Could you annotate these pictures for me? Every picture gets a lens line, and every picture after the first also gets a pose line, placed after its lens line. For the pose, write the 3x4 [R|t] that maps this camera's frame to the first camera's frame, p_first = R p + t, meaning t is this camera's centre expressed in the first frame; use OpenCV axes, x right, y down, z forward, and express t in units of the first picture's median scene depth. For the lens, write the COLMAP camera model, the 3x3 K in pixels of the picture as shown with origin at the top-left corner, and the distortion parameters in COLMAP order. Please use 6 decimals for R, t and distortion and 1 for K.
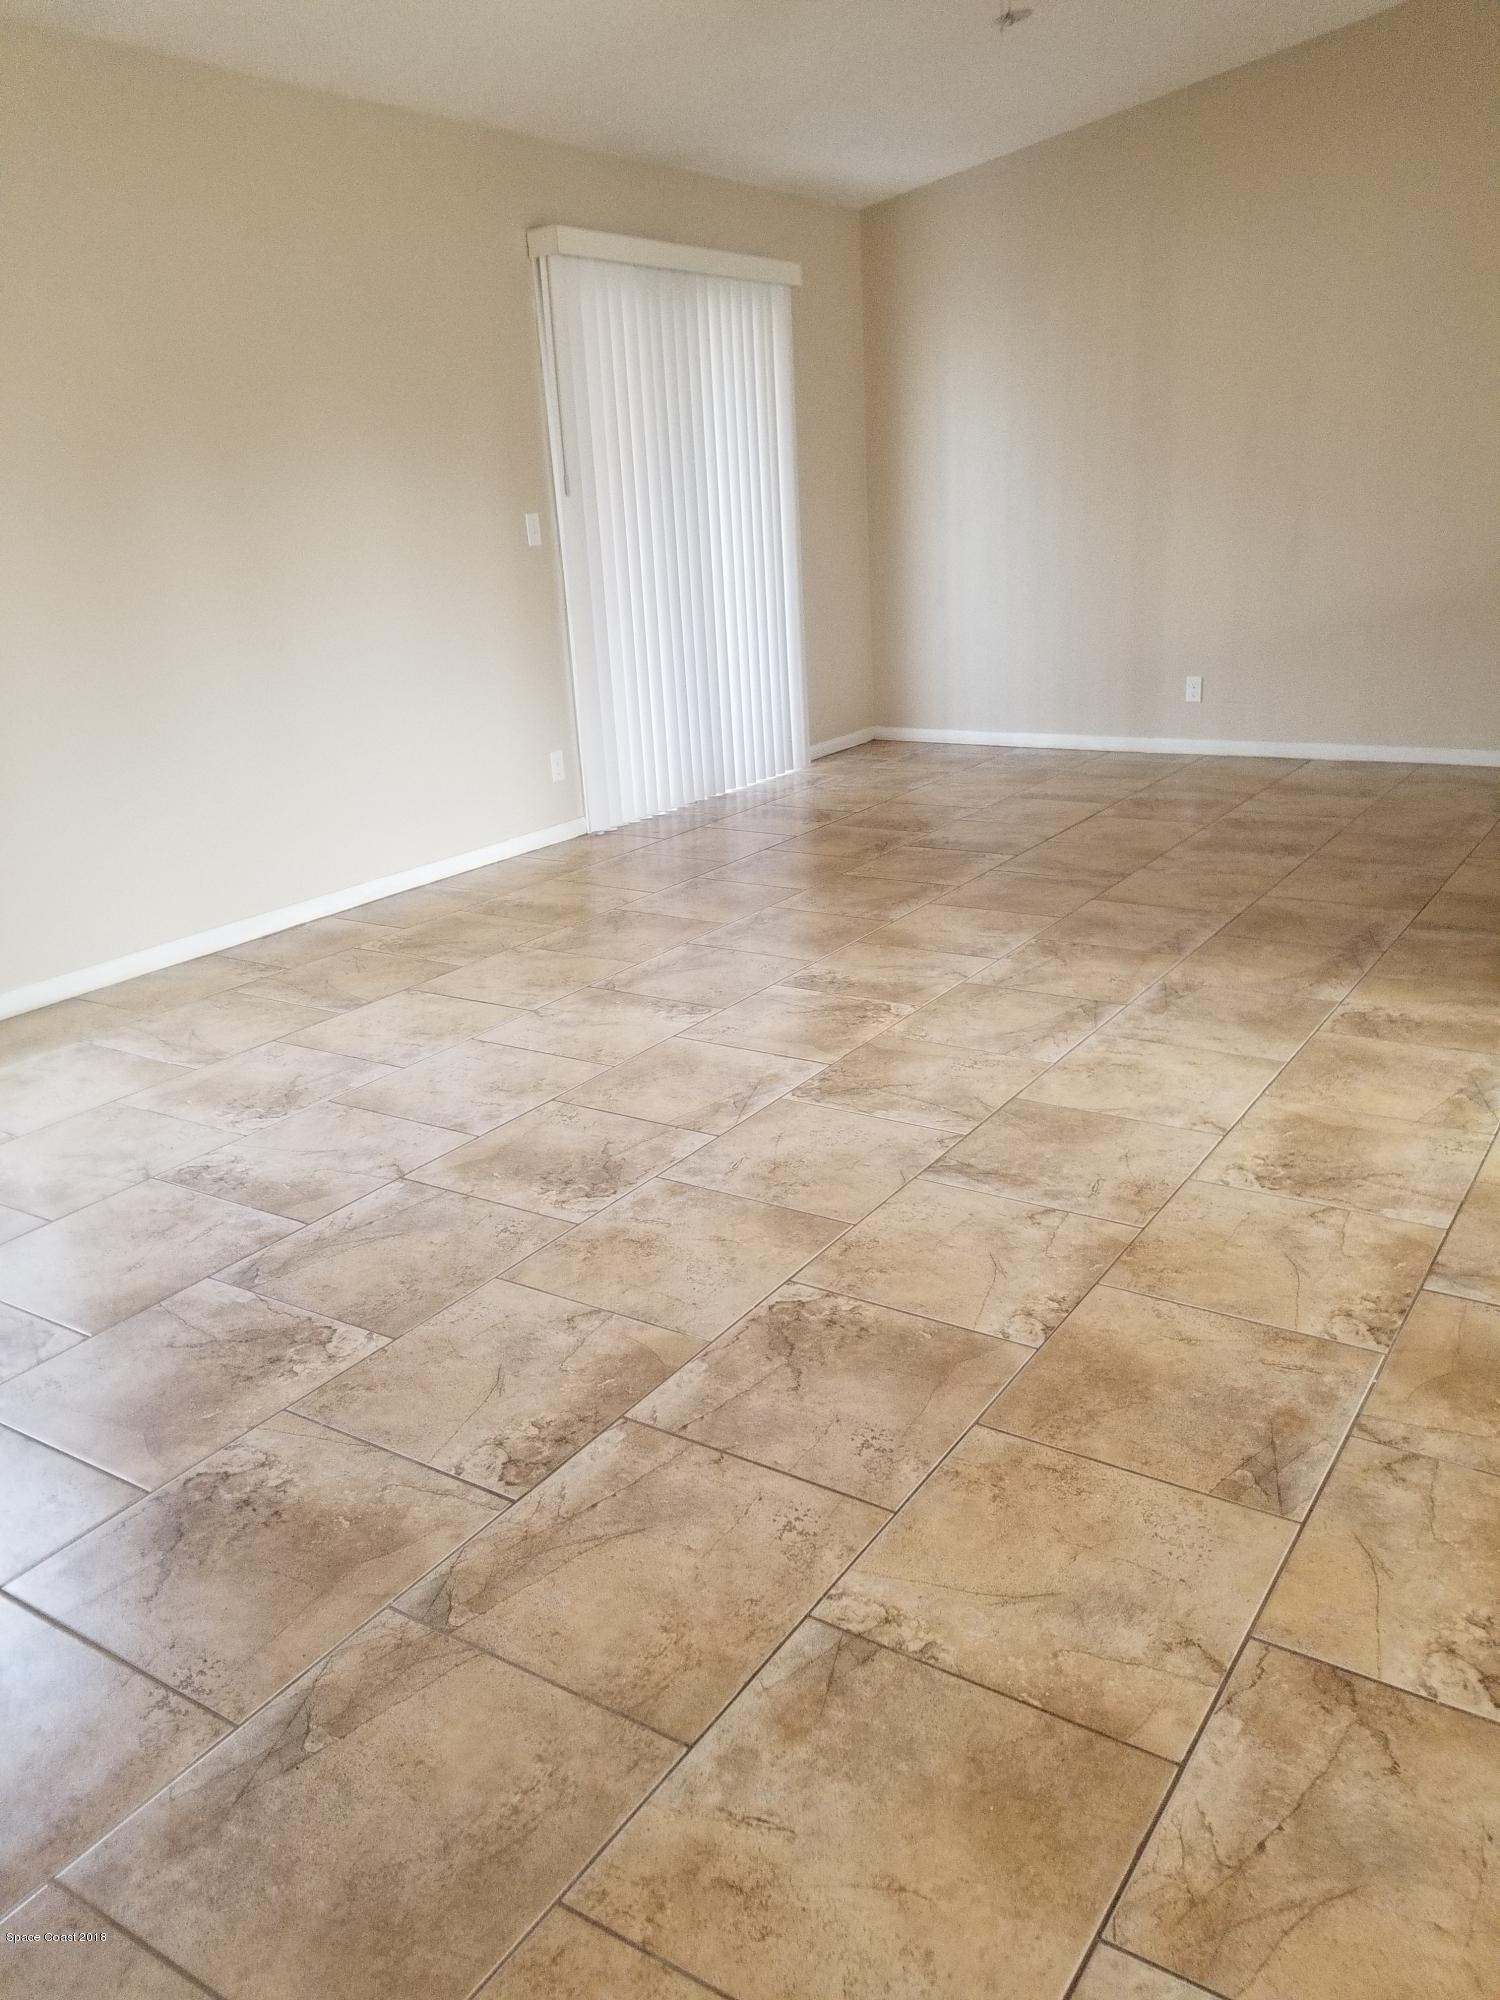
lens RADIAL K [[1573.4, 0, 778.7], [0, 1573.4, 988.6], [0, 0, 1]] dist [0.078745, -0.116342]
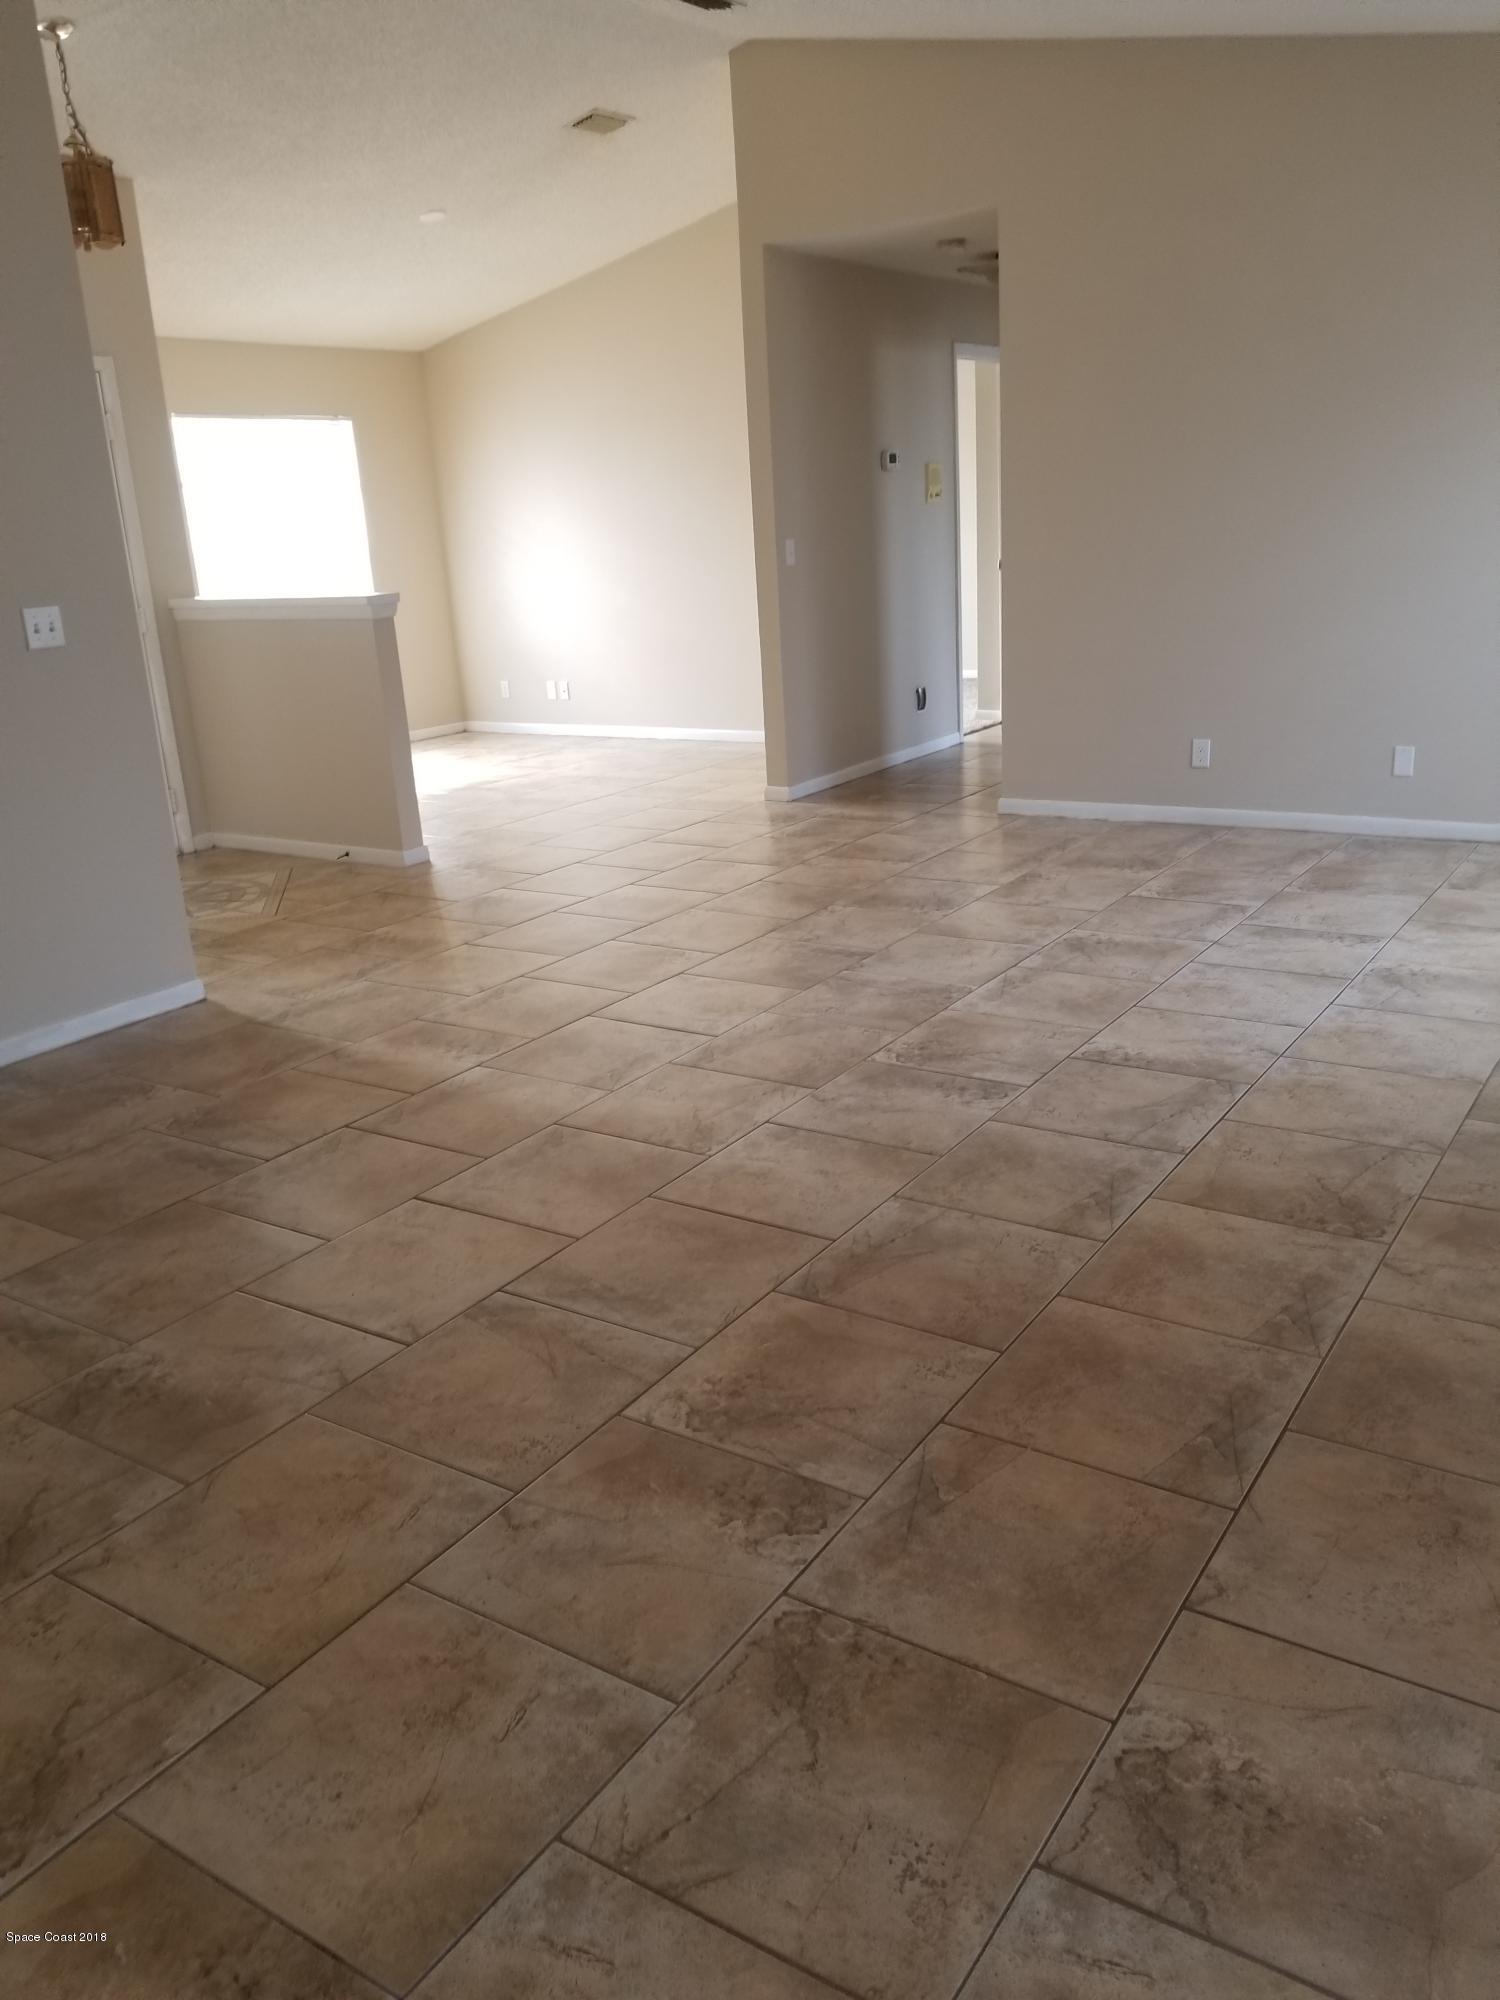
lens RADIAL K [[1578.3, 0, 774.3], [0, 1578.3, 949.6], [0, 0, 1]] dist [0.092161, -0.109679]
pose [[-0.995118, 0.094018, 0.030021, 0.120228], [0.094901, 0.828000, 0.552639, -0.651897], [0.027101, 0.552790, -0.832880, 1.933099]]
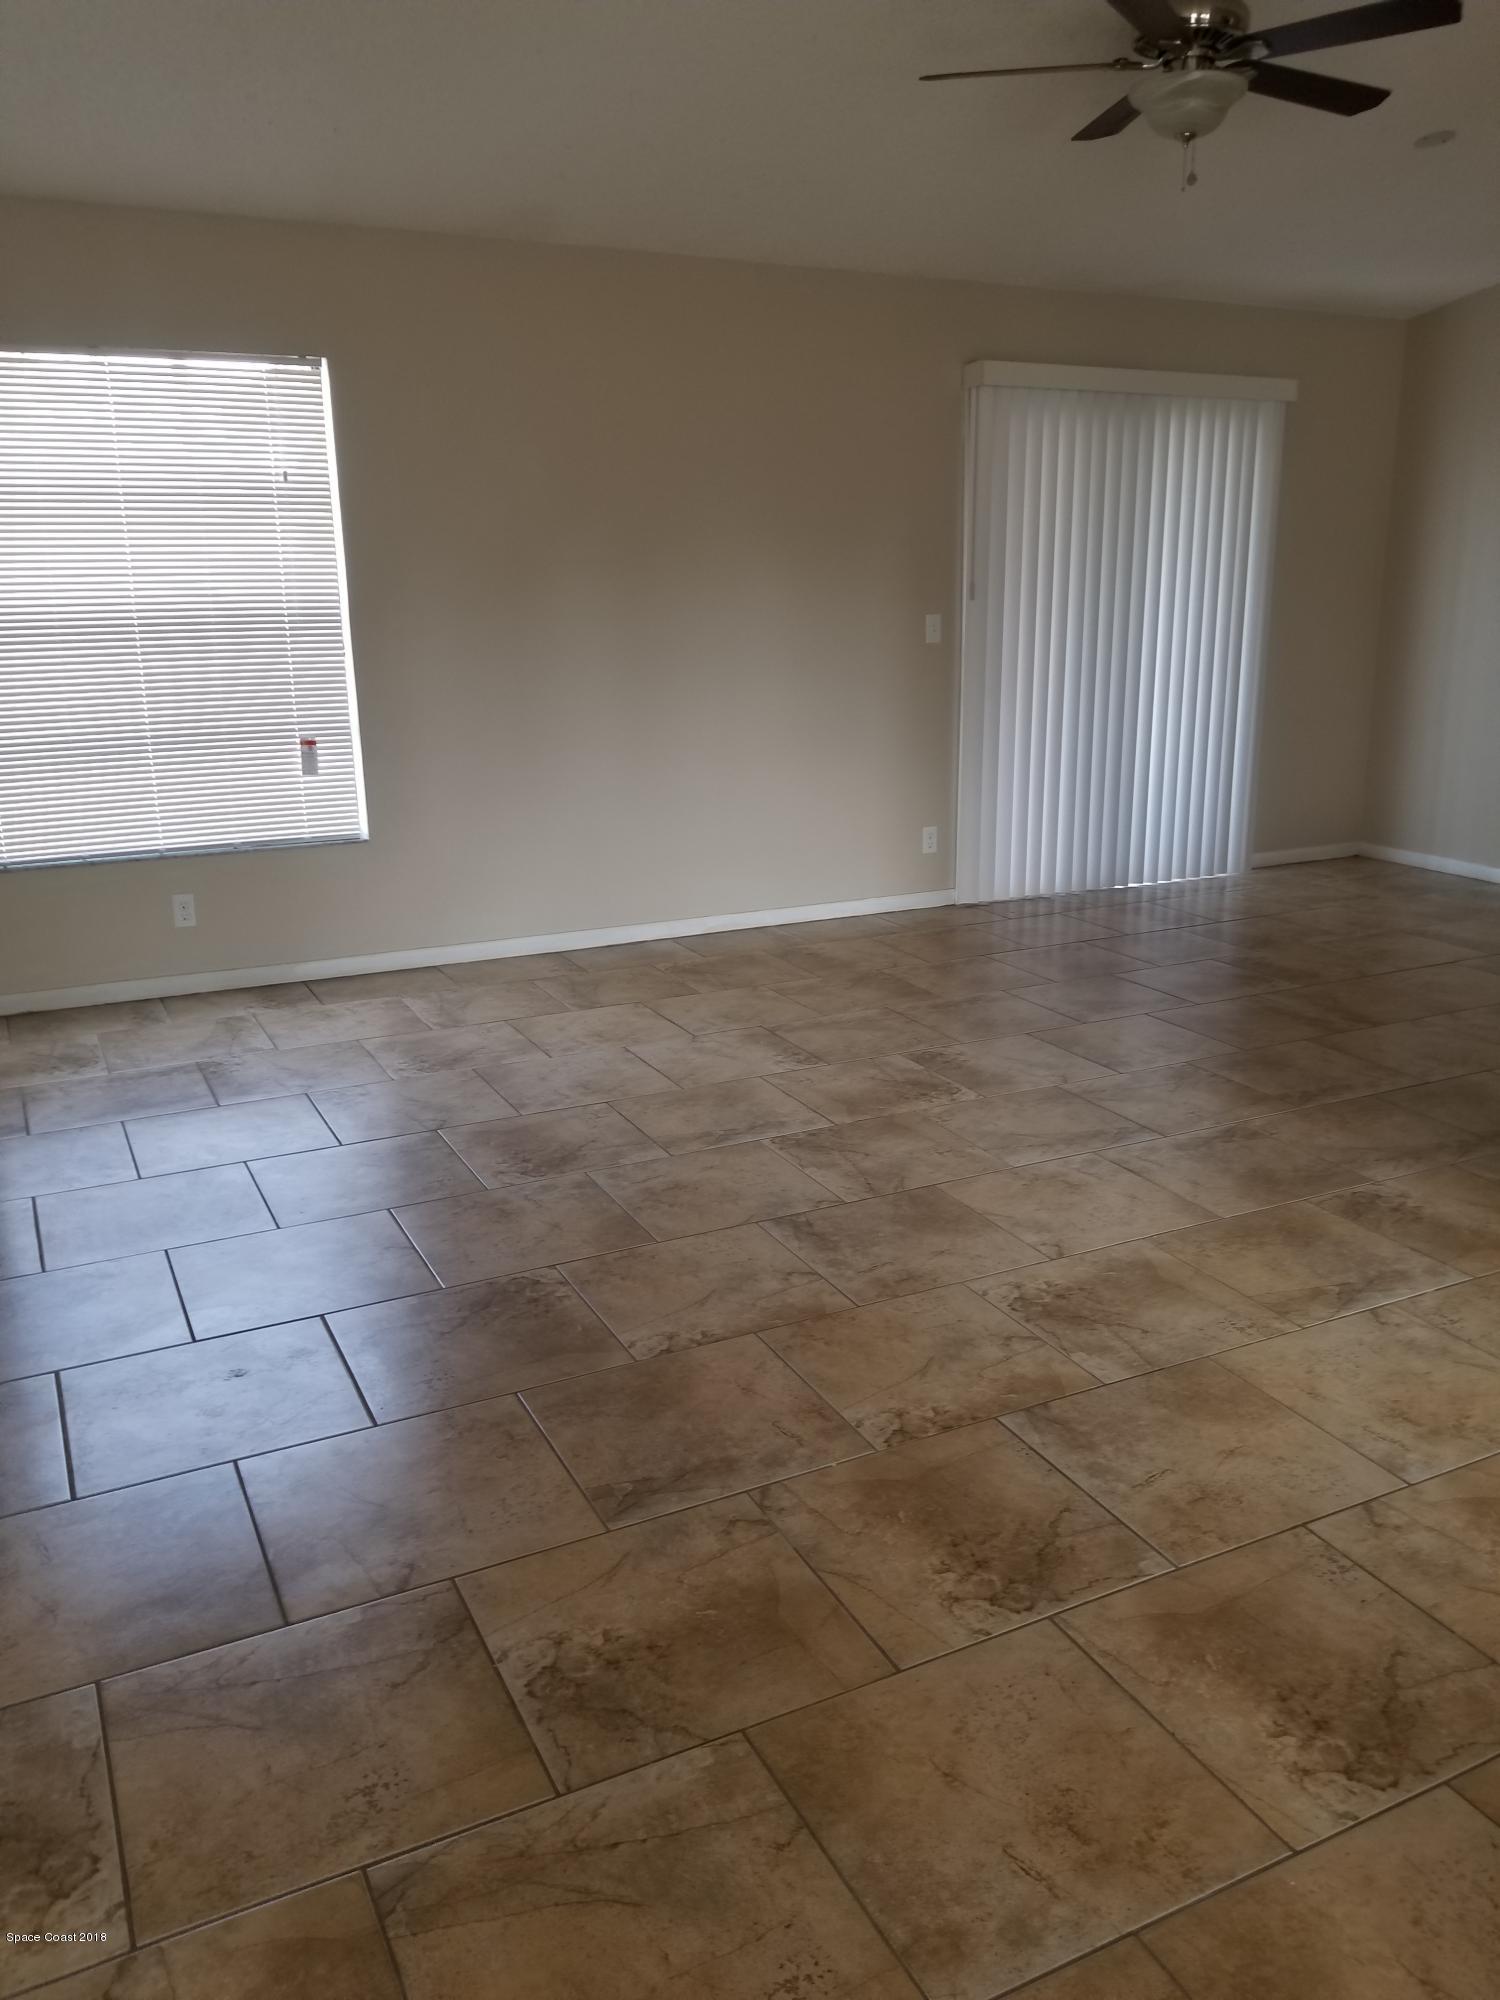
lens RADIAL K [[1578.3, 0, 774.3], [0, 1578.3, 949.6], [0, 0, 1]] dist [0.092161, -0.109679]
pose [[0.857862, 0.154534, -0.490094, 0.509877], [-0.186063, 0.982409, -0.015917, -0.045969], [0.479014, 0.104843, 0.871524, -0.000696]]
